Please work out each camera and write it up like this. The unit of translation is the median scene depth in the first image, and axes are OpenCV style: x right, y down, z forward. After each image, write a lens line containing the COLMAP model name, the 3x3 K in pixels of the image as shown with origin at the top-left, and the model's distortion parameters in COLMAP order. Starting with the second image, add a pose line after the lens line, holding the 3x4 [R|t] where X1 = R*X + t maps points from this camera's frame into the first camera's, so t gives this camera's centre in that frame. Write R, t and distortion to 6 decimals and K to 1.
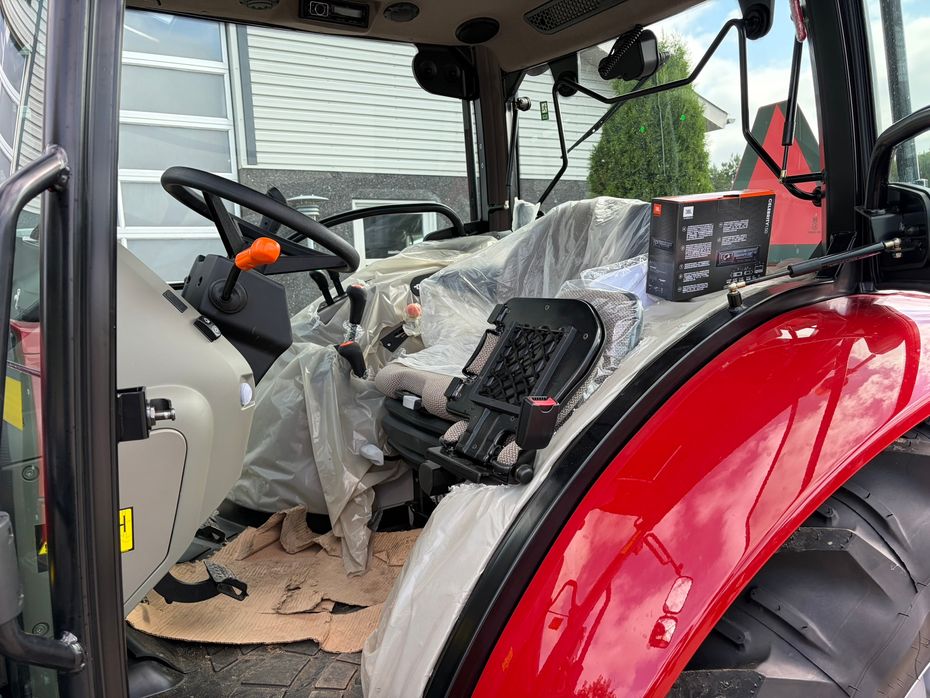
lens RADIAL K [[700.4, 0, 473.0], [0, 700.4, 348.4], [0, 0, 1]] dist [0.054662, -0.058251]
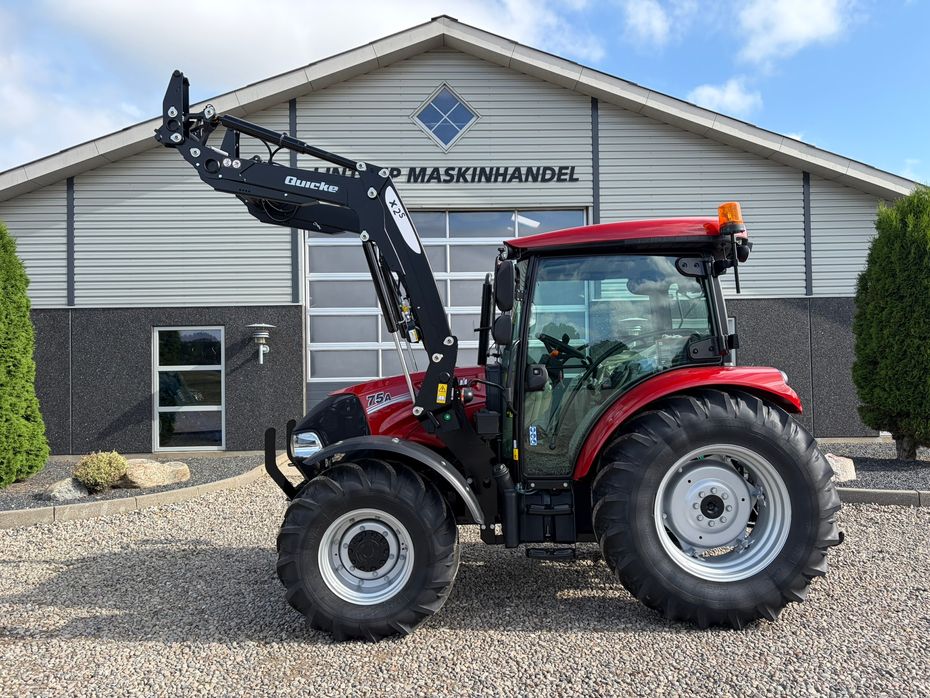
lens RADIAL K [[700.4, 0, 471.9], [0, 700.4, 357.2], [0, 0, 1]] dist [0.054662, -0.058251]
pose [[0.871066, 0.006151, -0.491128, 0.709159], [-0.073128, 0.990401, -0.117296, 0.222735], [0.485692, 0.138087, 0.863154, -1.532942]]
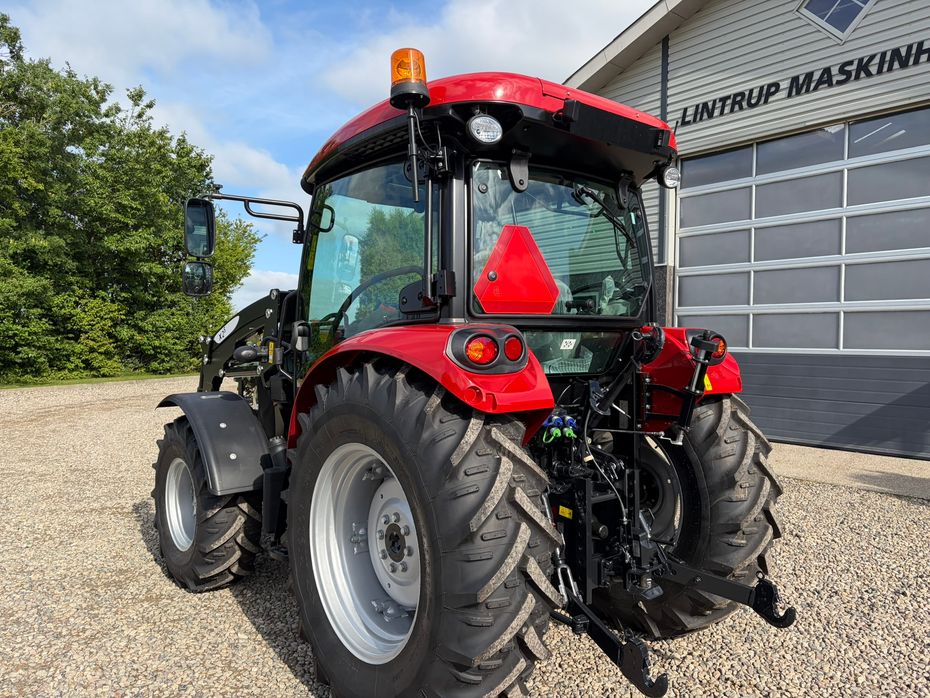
lens RADIAL K [[700.4, 0, 471.7], [0, 700.4, 349.8], [0, 0, 1]] dist [0.054662, -0.058251]
pose [[0.152372, 0.042003, -0.987430, 1.585898], [-0.146462, 0.989025, 0.019470, -0.030379], [0.977411, 0.141654, 0.156851, 0.457615]]
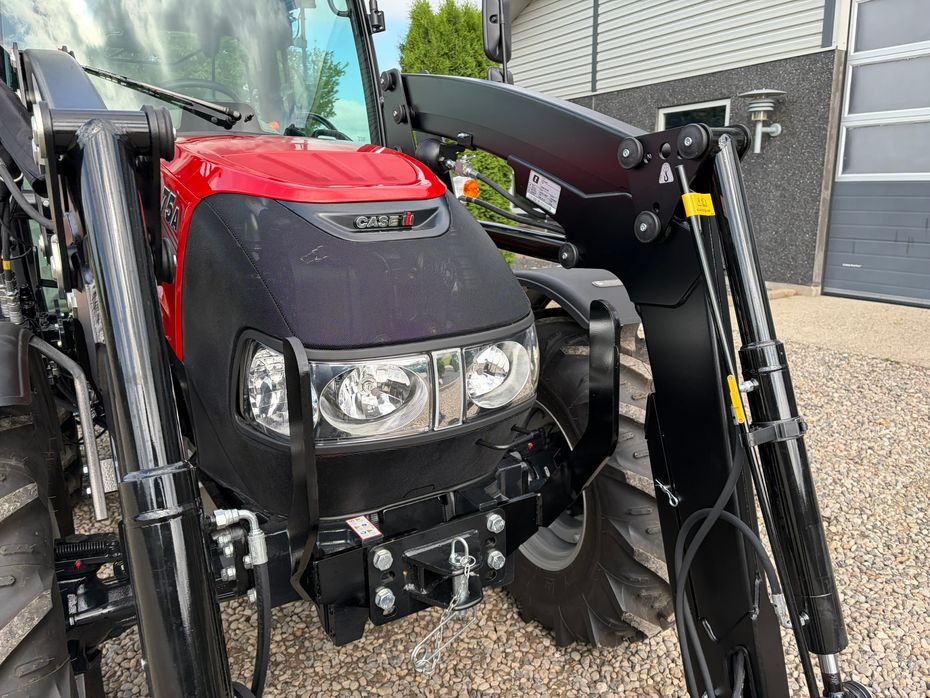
lens RADIAL K [[700.4, 0, 468.8], [0, 700.4, 357.0], [0, 0, 1]] dist [0.054662, -0.058251]
pose [[-0.024423, 0.265225, -0.963877, 0.498755], [-0.111206, 0.957460, 0.266277, -0.037078], [0.993497, 0.113692, 0.006111, 0.934976]]
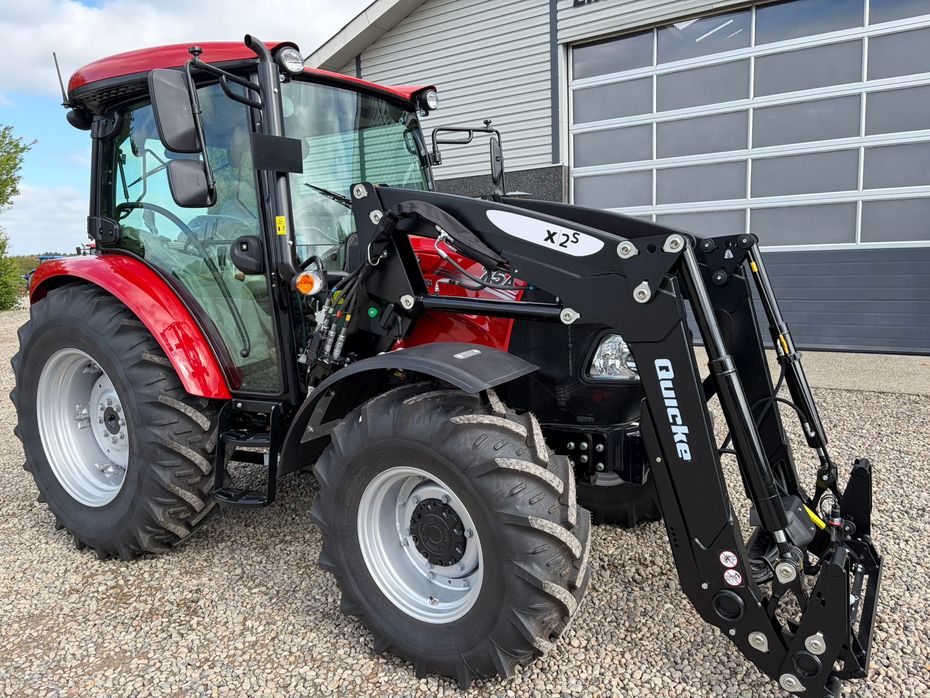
lens RADIAL K [[700.4, 0, 461.0], [0, 700.4, 348.9], [0, 0, 1]] dist [0.054662, -0.058251]
pose [[0.403657, 0.136397, -0.904686, 0.940422], [-0.097323, 0.989616, 0.105778, 0.044031], [0.909719, 0.045349, 0.412740, 0.038457]]
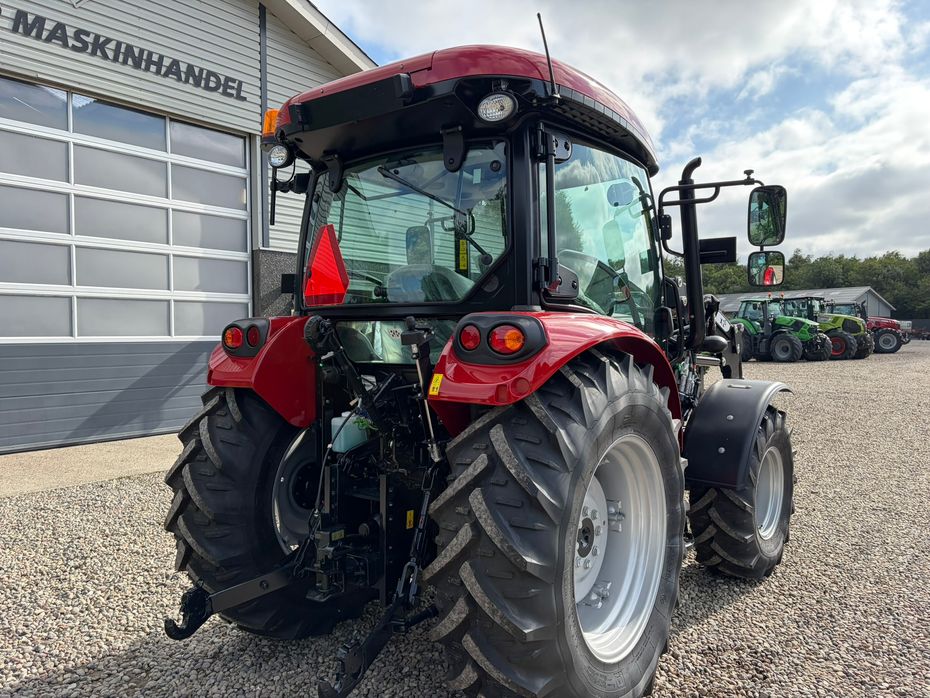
lens RADIAL K [[700.4, 0, 471.5], [0, 700.4, 351.5], [0, 0, 1]] dist [0.054662, -0.058251]
pose [[0.935216, 0.014861, 0.353766, -1.539971], [0.025095, 0.993824, -0.108091, 0.281402], [-0.353187, 0.109966, 0.929067, -1.122128]]
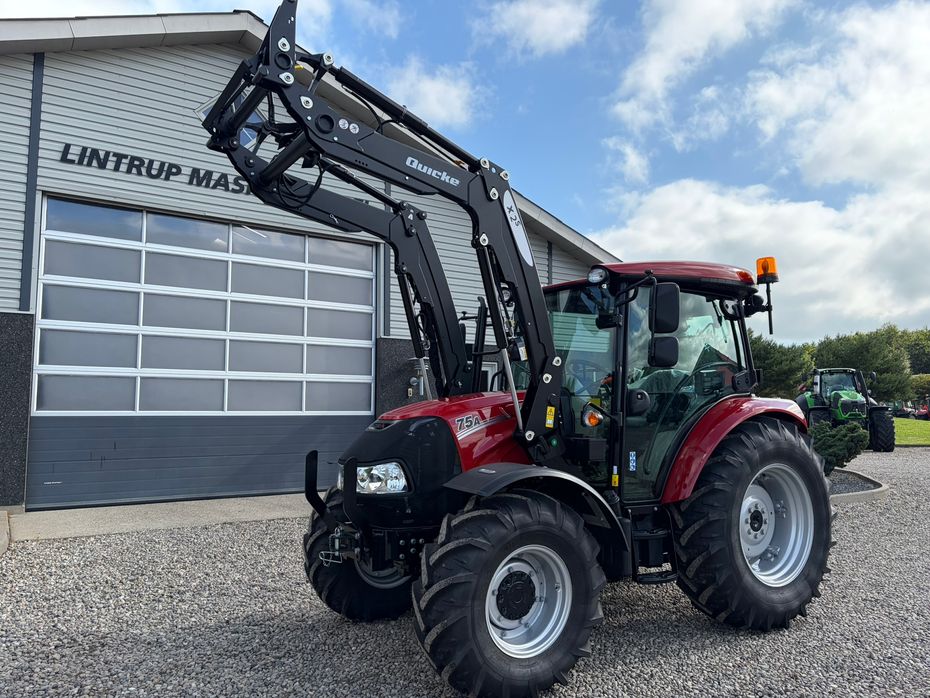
lens RADIAL K [[700.4, 0, 473.3], [0, 700.4, 356.3], [0, 0, 1]] dist [0.054662, -0.058251]
pose [[0.998647, 0.034842, 0.038599, -0.683530], [-0.025918, 0.977061, -0.211378, 0.344620], [-0.045079, 0.210092, 0.976642, -1.694224]]
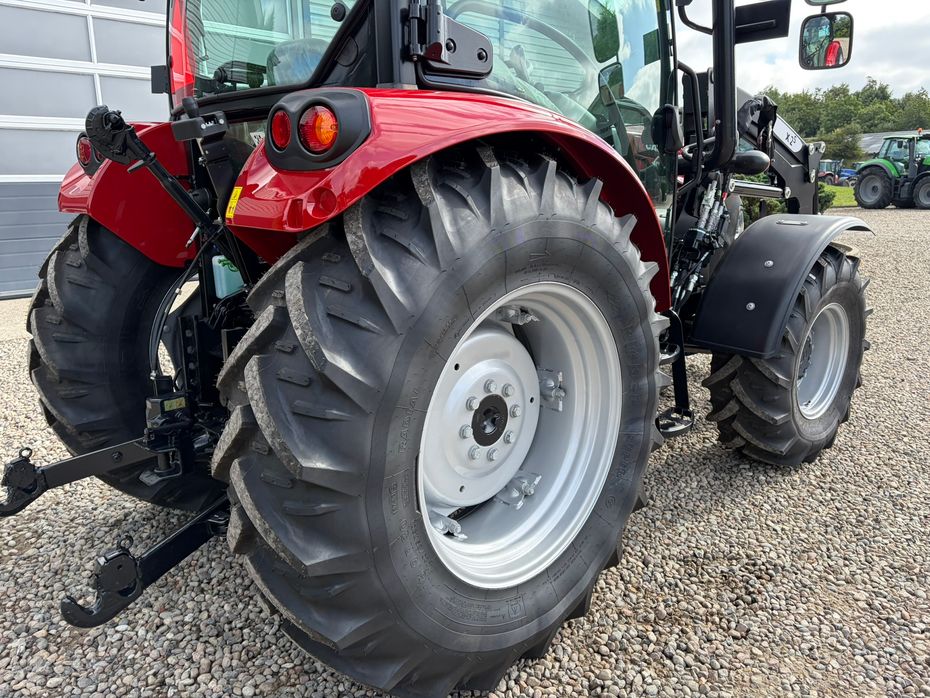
lens RADIAL K [[700.4, 0, 477.3], [0, 700.4, 344.0], [0, 0, 1]] dist [0.054662, -0.058251]
pose [[0.977470, -0.028446, 0.209151, -1.114744], [0.009923, 0.995975, 0.089081, 0.298253], [-0.210843, -0.084999, 0.973817, -0.875876]]
